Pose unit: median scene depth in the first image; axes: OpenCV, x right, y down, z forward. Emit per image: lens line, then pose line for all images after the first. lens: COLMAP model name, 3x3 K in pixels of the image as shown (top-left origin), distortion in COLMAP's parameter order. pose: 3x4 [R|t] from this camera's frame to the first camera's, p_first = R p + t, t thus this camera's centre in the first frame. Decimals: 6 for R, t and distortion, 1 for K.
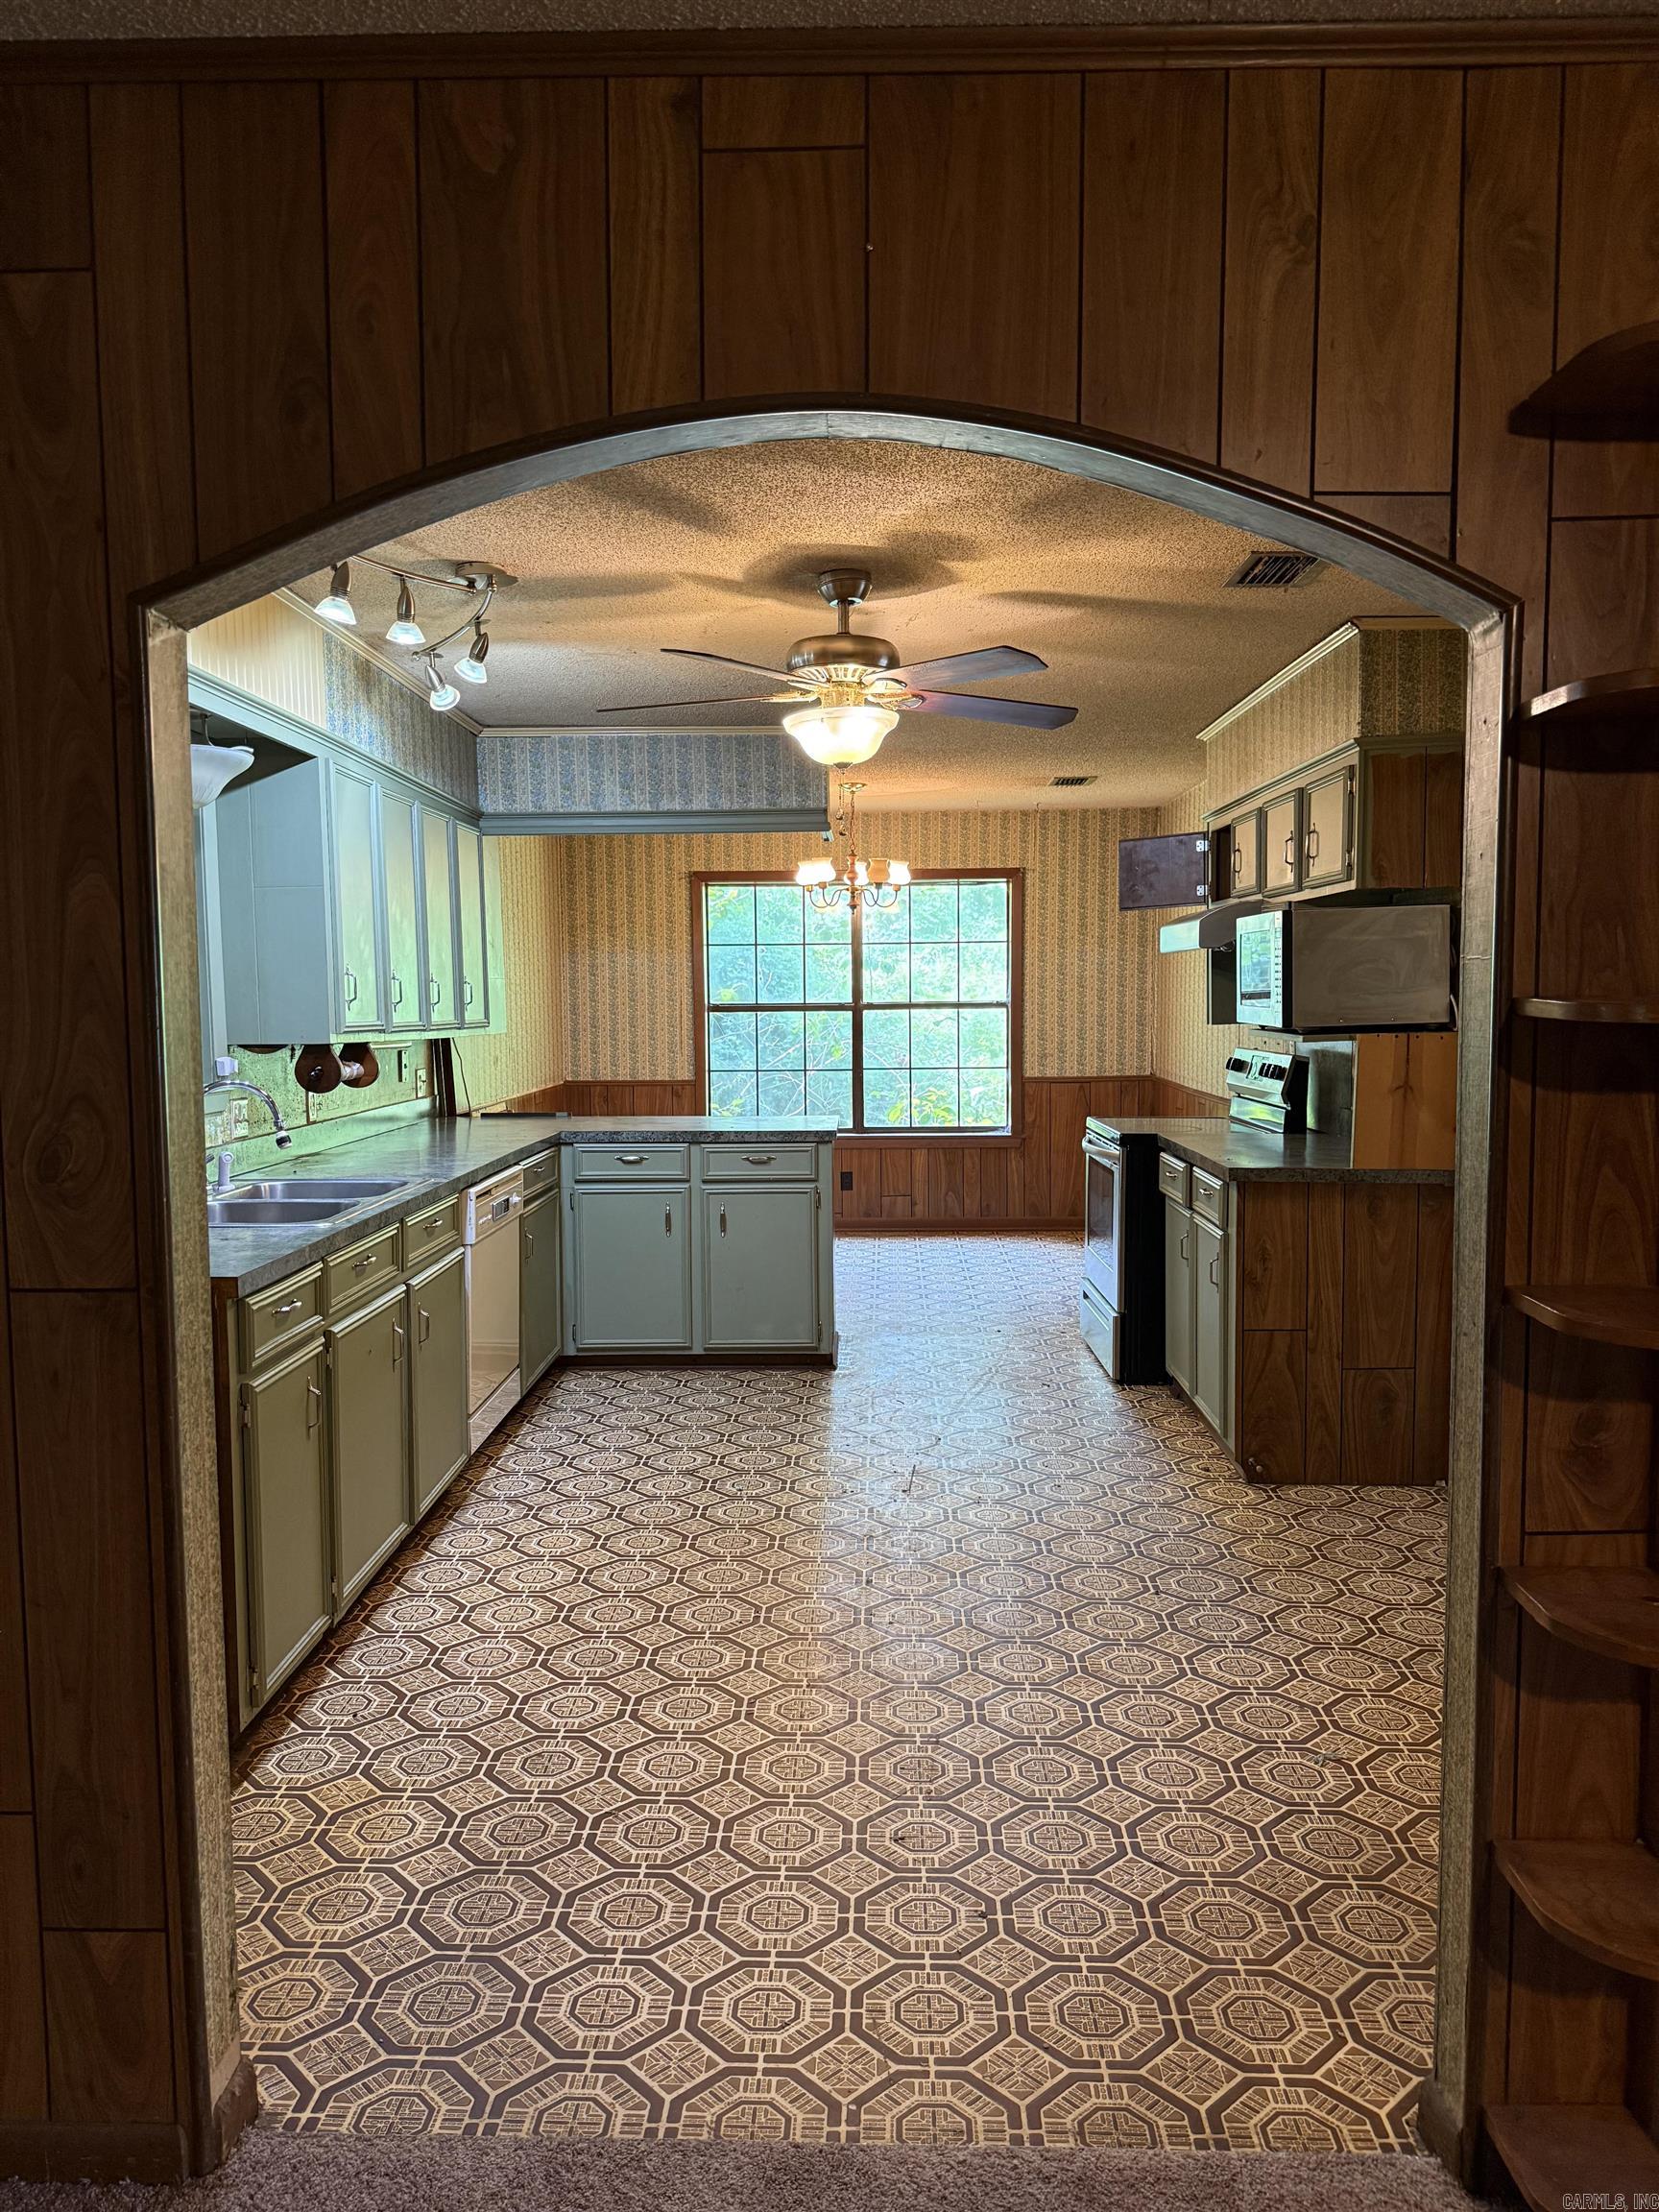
lens RADIAL K [[1551.9, 0, 813.9], [0, 1551.9, 1106.7], [0, 0, 1]] dist [0.044568, -0.018163]
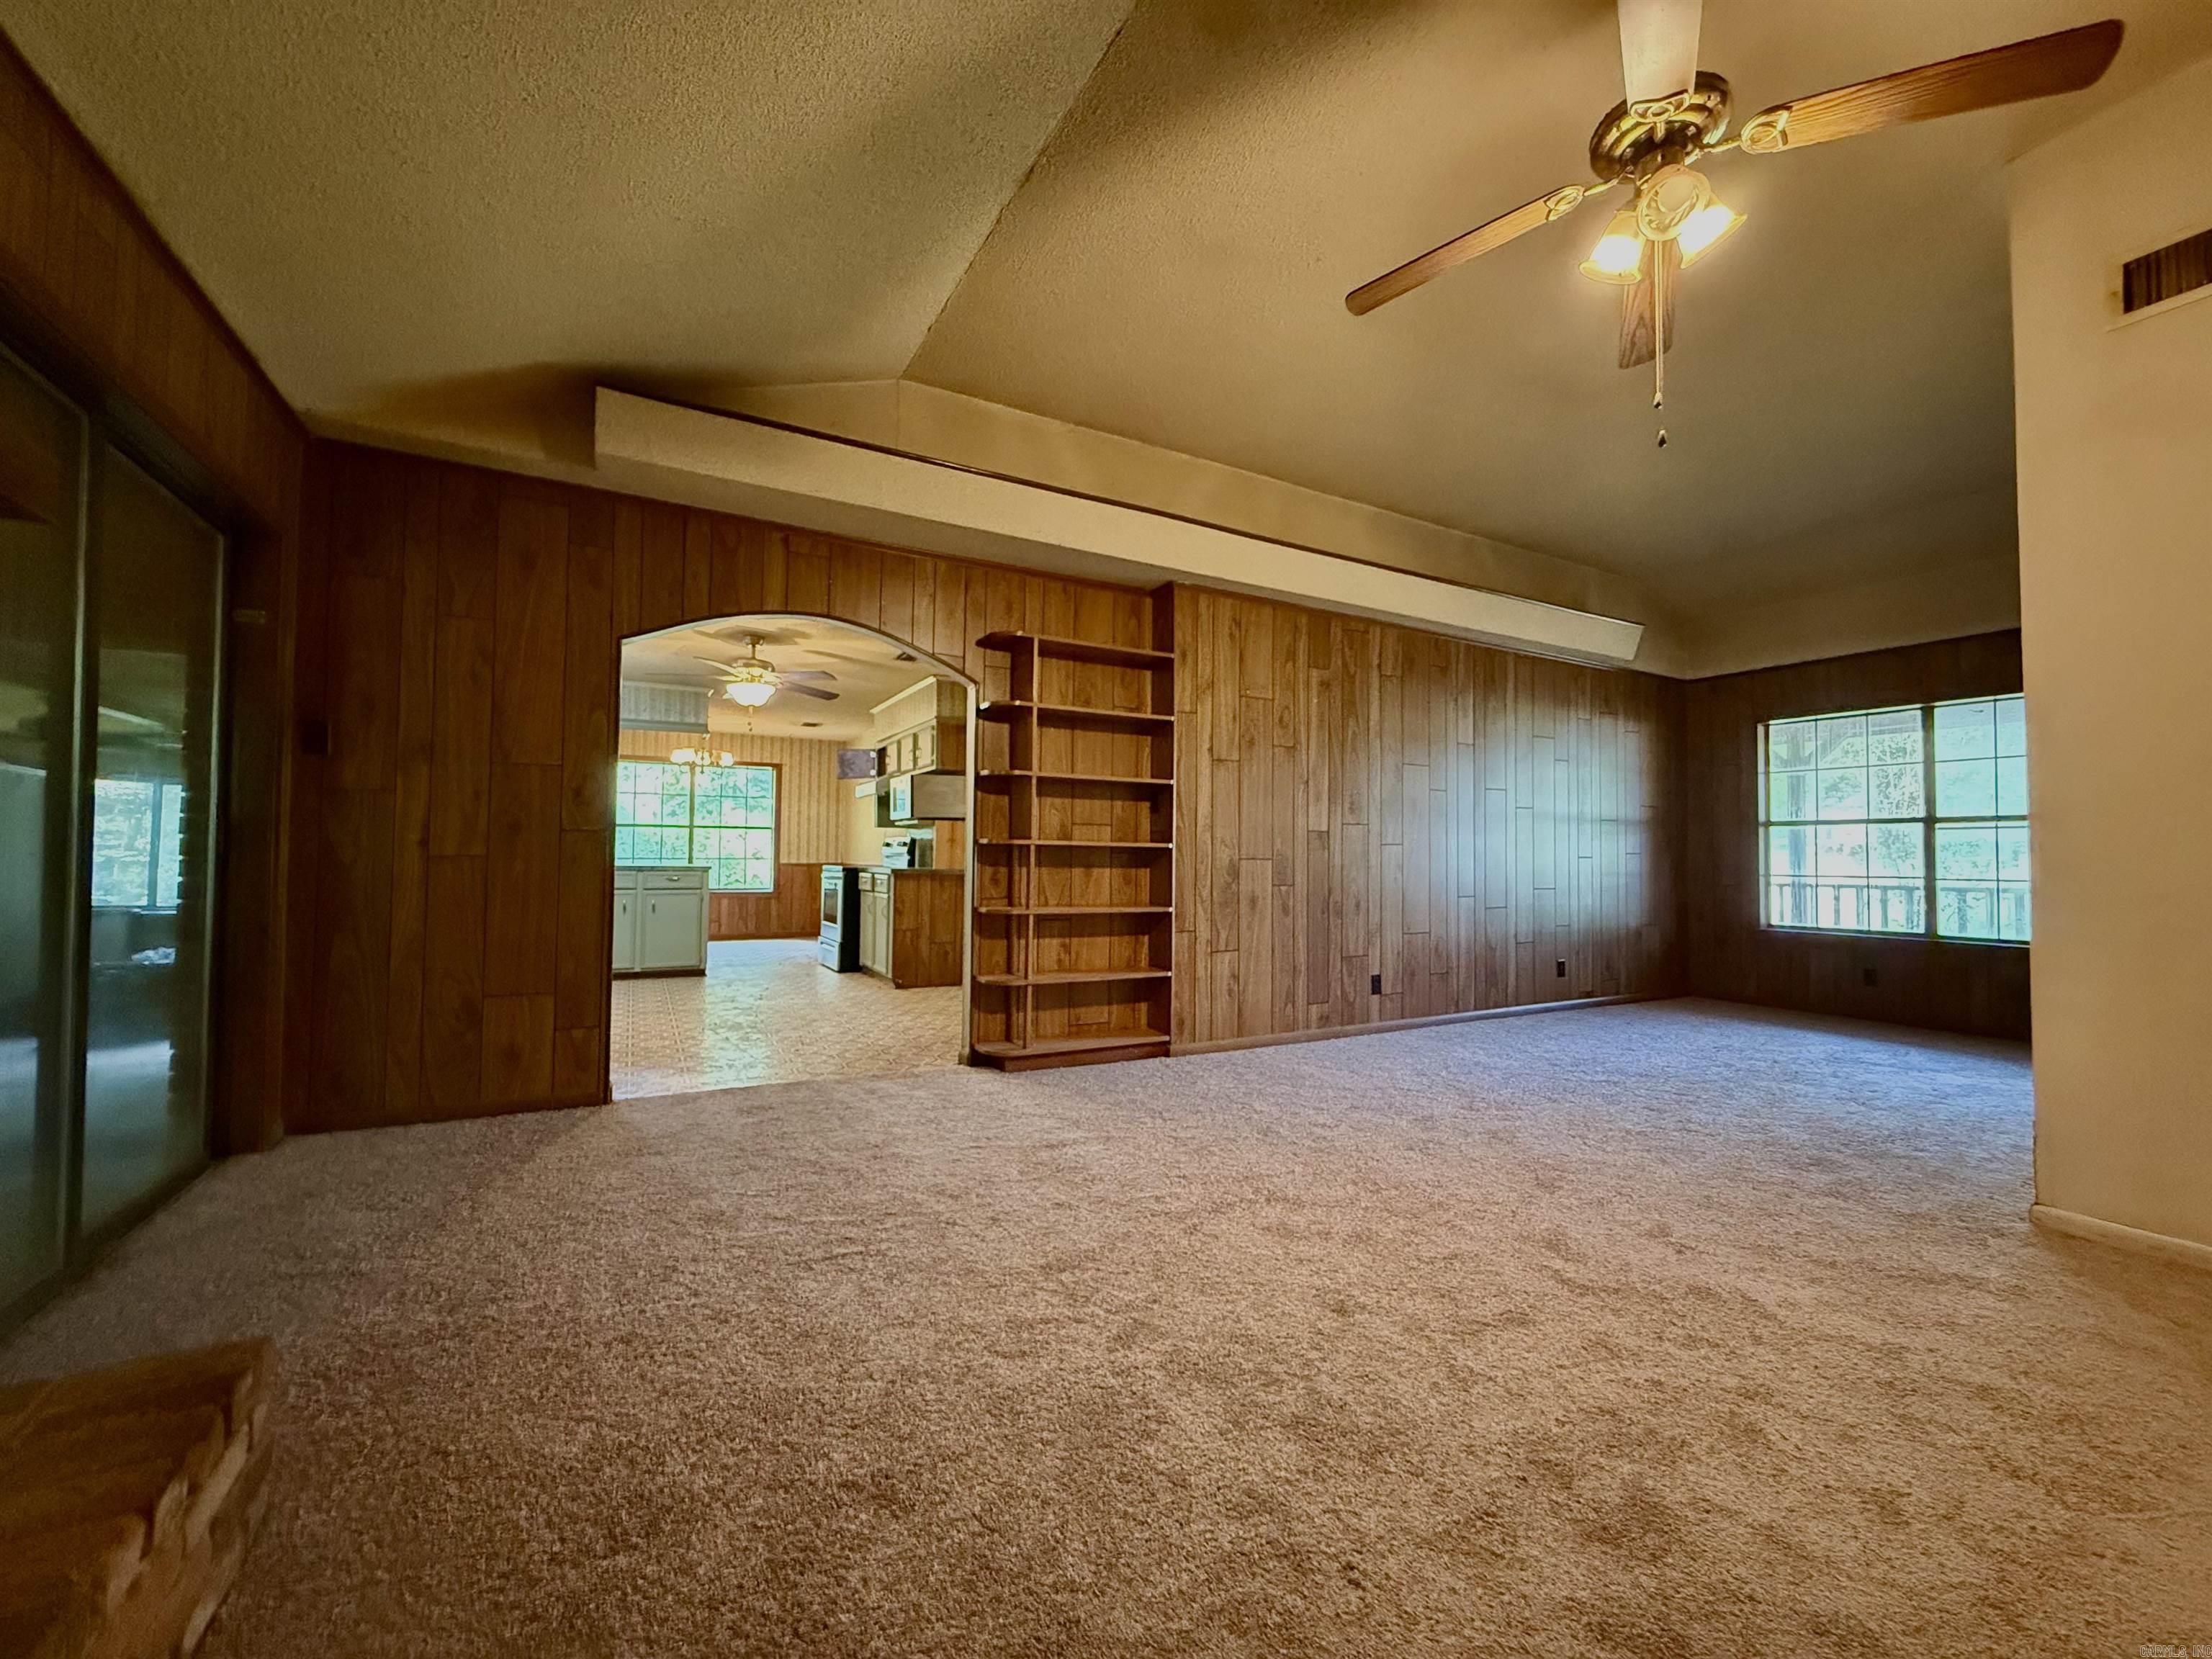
lens RADIAL K [[884.0, 0, 1103.6], [0, 884.0, 826.3], [0, 0, 1]] dist [0.000844, -0.000103]
pose [[0.860687, 0.035118, 0.507922, -0.149241], [0.021569, 0.994208, -0.105290, 0.104479], [-0.508678, 0.101577, 0.854944, -0.380898]]
